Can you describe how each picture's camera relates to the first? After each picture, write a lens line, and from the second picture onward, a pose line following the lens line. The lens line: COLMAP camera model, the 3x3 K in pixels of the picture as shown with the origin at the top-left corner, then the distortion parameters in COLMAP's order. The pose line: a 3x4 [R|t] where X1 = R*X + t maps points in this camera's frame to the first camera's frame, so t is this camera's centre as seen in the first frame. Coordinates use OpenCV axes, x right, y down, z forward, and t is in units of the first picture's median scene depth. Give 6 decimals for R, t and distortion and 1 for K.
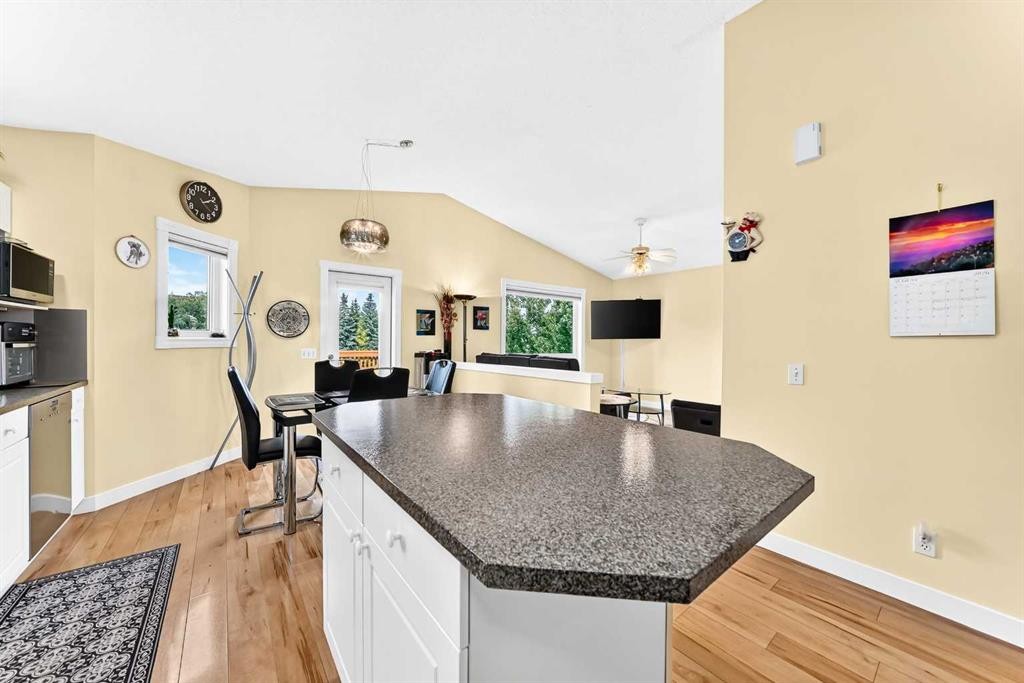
lens RADIAL K [[375.7, 0, 508.3], [0, 375.7, 339.4], [0, 0, 1]] dist [-0.000876, 0.000082]
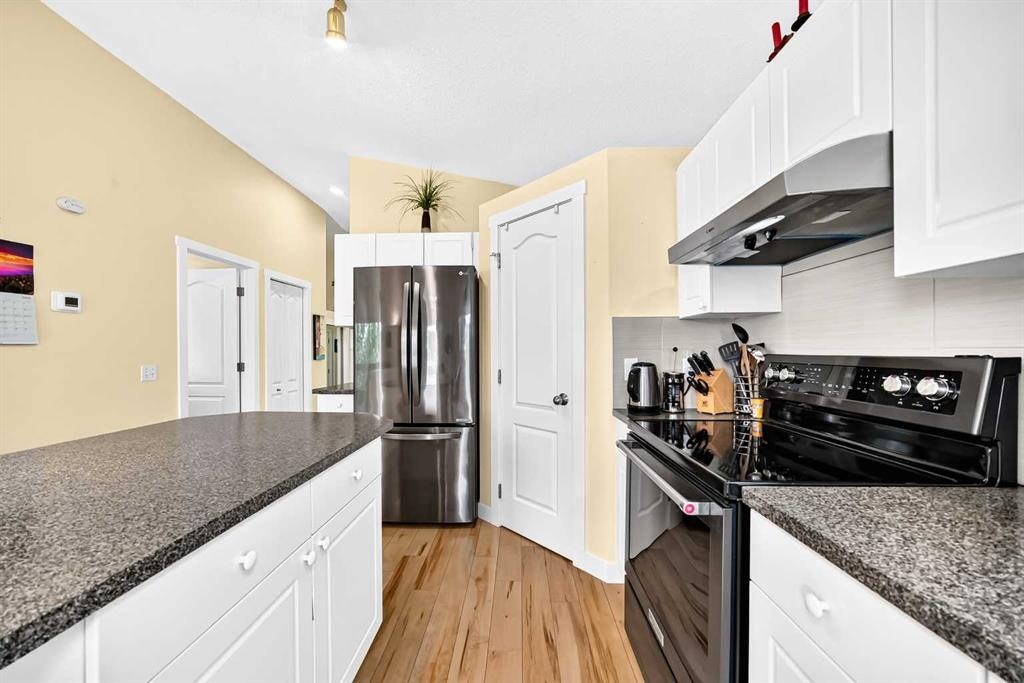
lens RADIAL K [[372.8, 0, 511.6], [0, 372.8, 349.6], [0, 0, 1]] dist [-0.011131, 0.000108]
pose [[-0.777328, -0.007105, 0.629055, -0.277663], [-0.004112, 0.999972, 0.006213, -0.001893], [-0.629082, 0.002243, -0.777336, 0.282961]]
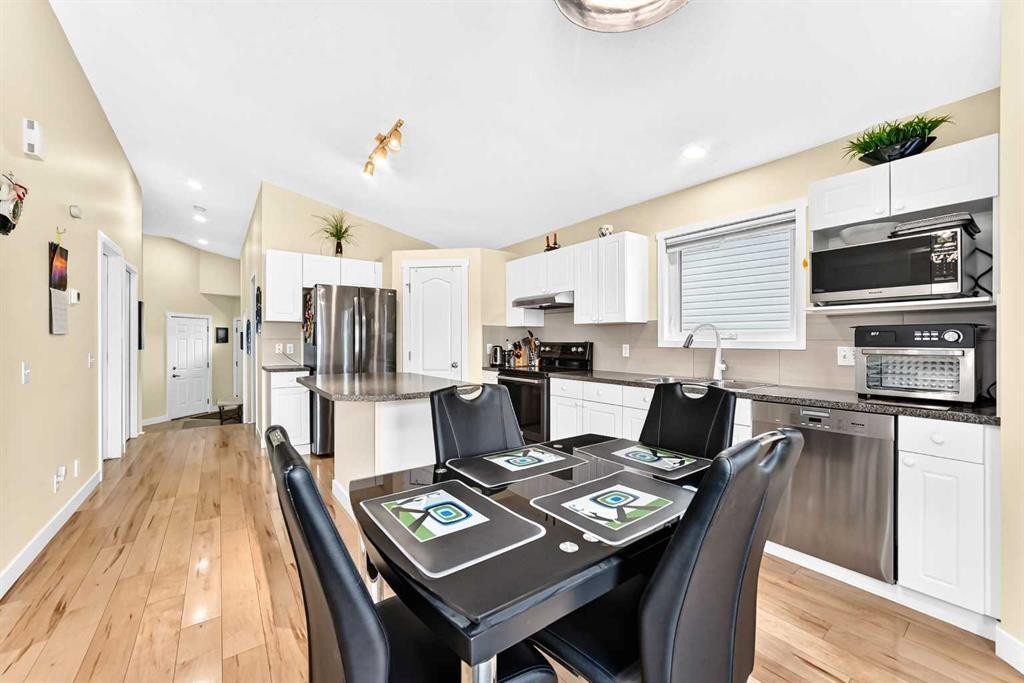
lens RADIAL K [[398.8, 0, 512.0], [0, 398.8, 341.5], [0, 0, 1]] dist [-0.010685, 0.000667]
pose [[-0.999781, -0.010105, 0.018342, -0.201399], [-0.010045, 0.999944, 0.003340, -0.000667], [-0.018375, 0.003155, -0.999826, 0.818913]]
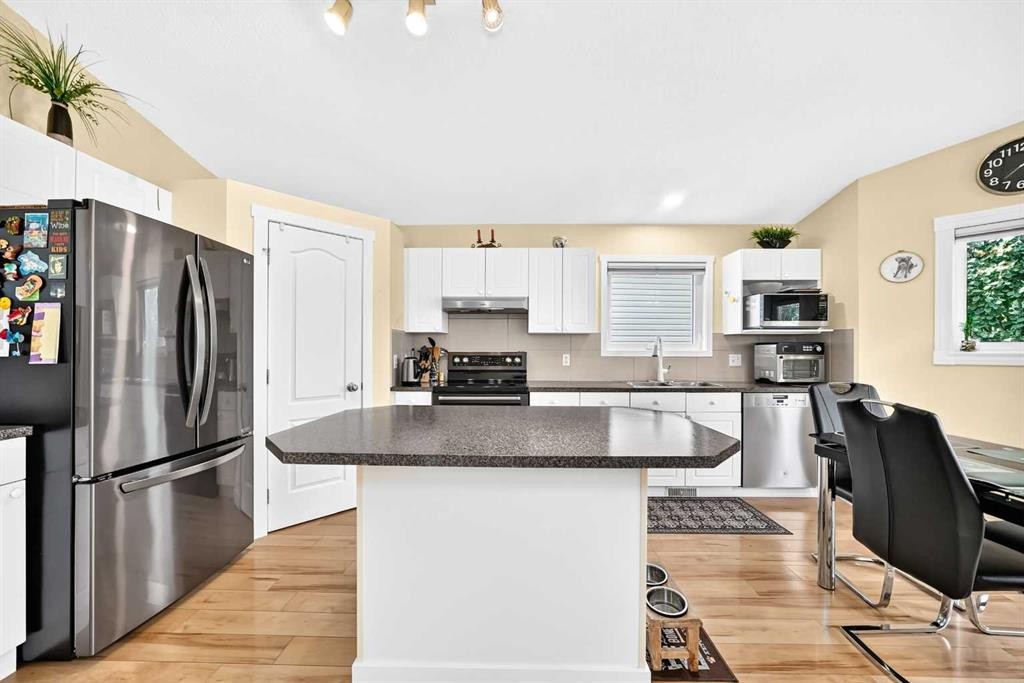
lens RADIAL K [[368.1, 0, 513.2], [0, 368.1, 345.8], [0, 0, 1]] dist [-0.010371, 0.000366]
pose [[-0.622244, -0.019743, -0.782575, 0.223226], [-0.008627, 0.999794, -0.018364, 0.002735], [0.782776, -0.004676, -0.622286, 0.443098]]
